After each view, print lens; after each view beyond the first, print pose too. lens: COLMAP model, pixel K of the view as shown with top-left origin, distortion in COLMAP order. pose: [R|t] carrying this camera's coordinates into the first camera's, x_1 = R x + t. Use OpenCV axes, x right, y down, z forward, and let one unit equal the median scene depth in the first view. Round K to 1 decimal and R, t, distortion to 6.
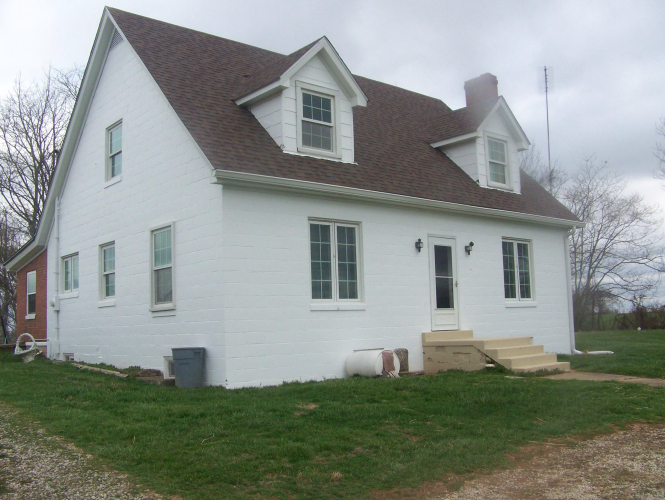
lens RADIAL K [[707.9, 0, 333.6], [0, 707.9, 250.5], [0, 0, 1]] dist [-0.150221, 0.000000]
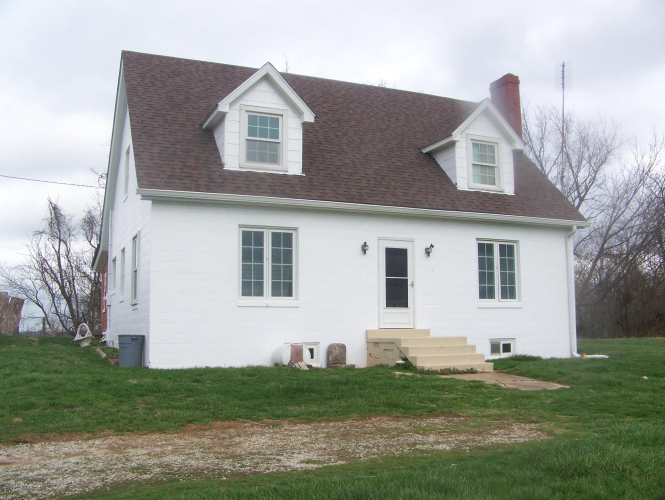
lens RADIAL K [[707.9, 0, 332.1], [0, 707.9, 251.7], [0, 0, 1]] dist [-0.150221, 0.000000]
pose [[0.950964, -0.007449, -0.309211, 0.412290], [0.007745, 0.999970, -0.000270, -0.001869], [0.309204, -0.002138, 0.950993, -0.035772]]
